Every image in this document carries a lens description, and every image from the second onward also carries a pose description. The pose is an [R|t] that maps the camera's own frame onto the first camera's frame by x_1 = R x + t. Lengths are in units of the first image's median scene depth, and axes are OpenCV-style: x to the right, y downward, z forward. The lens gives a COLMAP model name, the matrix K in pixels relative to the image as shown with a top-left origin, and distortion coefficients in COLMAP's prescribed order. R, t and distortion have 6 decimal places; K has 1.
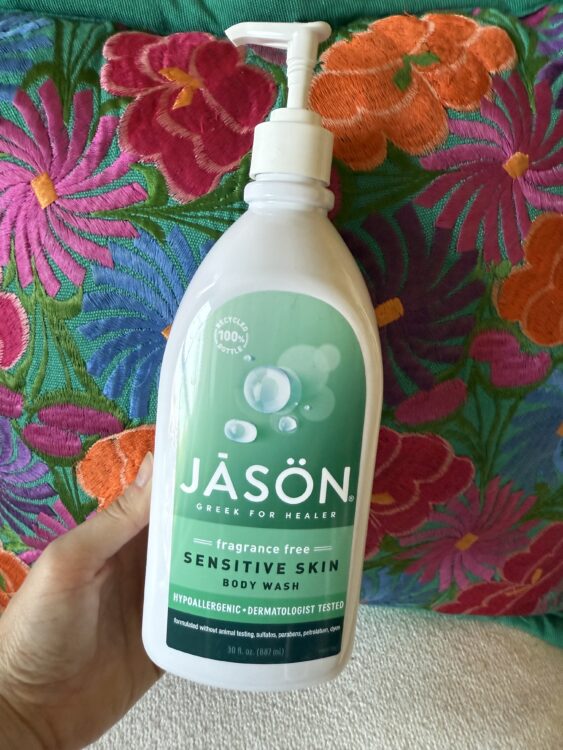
lens RADIAL K [[554.7, 0, 281.5], [0, 554.7, 375.0], [0, 0, 1]] dist [0.004823, -0.001612]
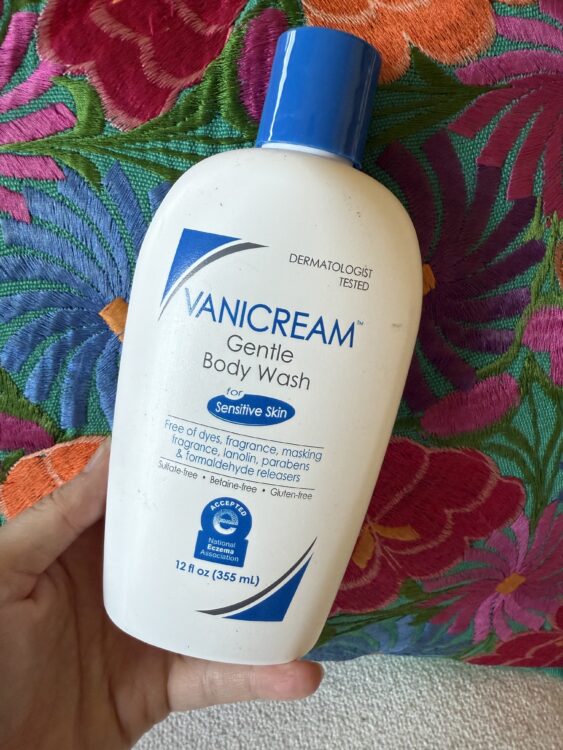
lens RADIAL K [[542.4, 0, 282.8], [0, 542.4, 357.2], [0, 0, 1]] dist [0.027950, -0.043824]
pose [[0.999884, -0.001424, -0.015147, 0.035028], [0.001224, 0.999912, -0.013195, -0.007465], [0.015164, 0.013175, 0.999798, 0.294987]]
